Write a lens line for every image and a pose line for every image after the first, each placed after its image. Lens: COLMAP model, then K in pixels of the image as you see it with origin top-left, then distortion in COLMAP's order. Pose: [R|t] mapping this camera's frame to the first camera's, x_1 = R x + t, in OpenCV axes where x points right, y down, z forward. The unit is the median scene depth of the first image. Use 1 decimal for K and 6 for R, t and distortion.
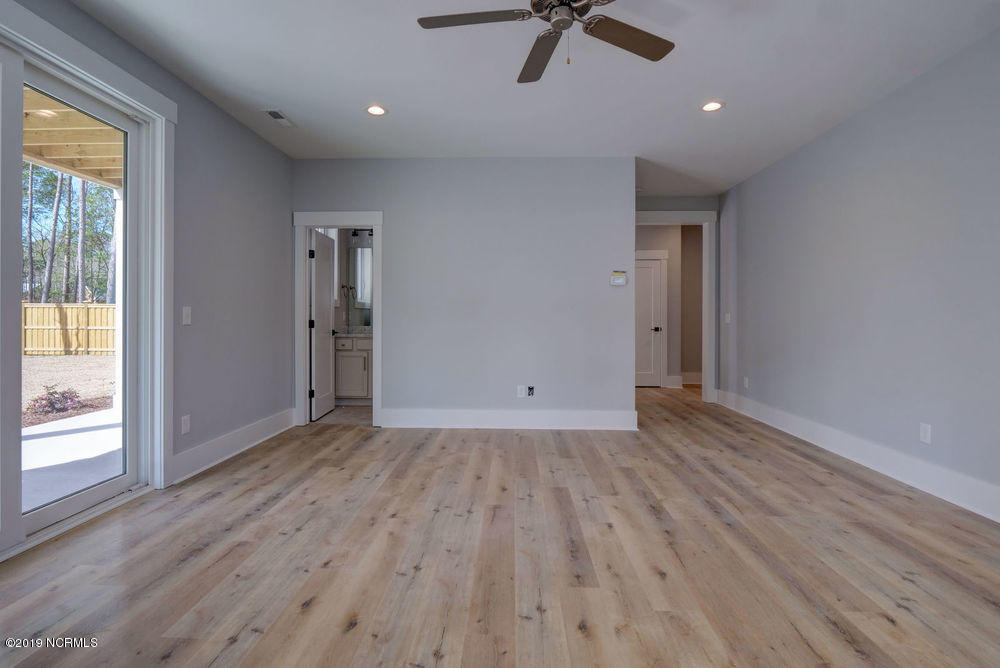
lens RADIAL K [[485.2, 0, 498.7], [0, 485.2, 327.3], [0, 0, 1]] dist [-0.023581, -0.000272]
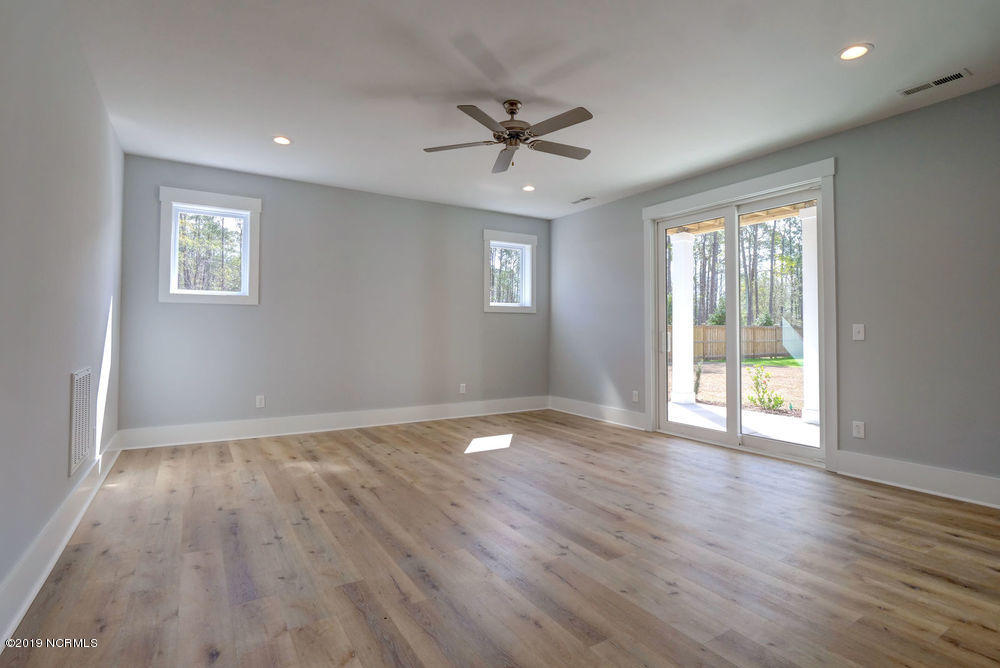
lens RADIAL K [[485.2, 0, 501.1], [0, 485.2, 328.9], [0, 0, 1]] dist [-0.023581, -0.000272]
pose [[-0.824842, -0.006552, -0.565325, 0.829179], [-0.017856, 0.999736, 0.014466, -0.040371], [0.565081, 0.022027, -0.824741, 1.790380]]
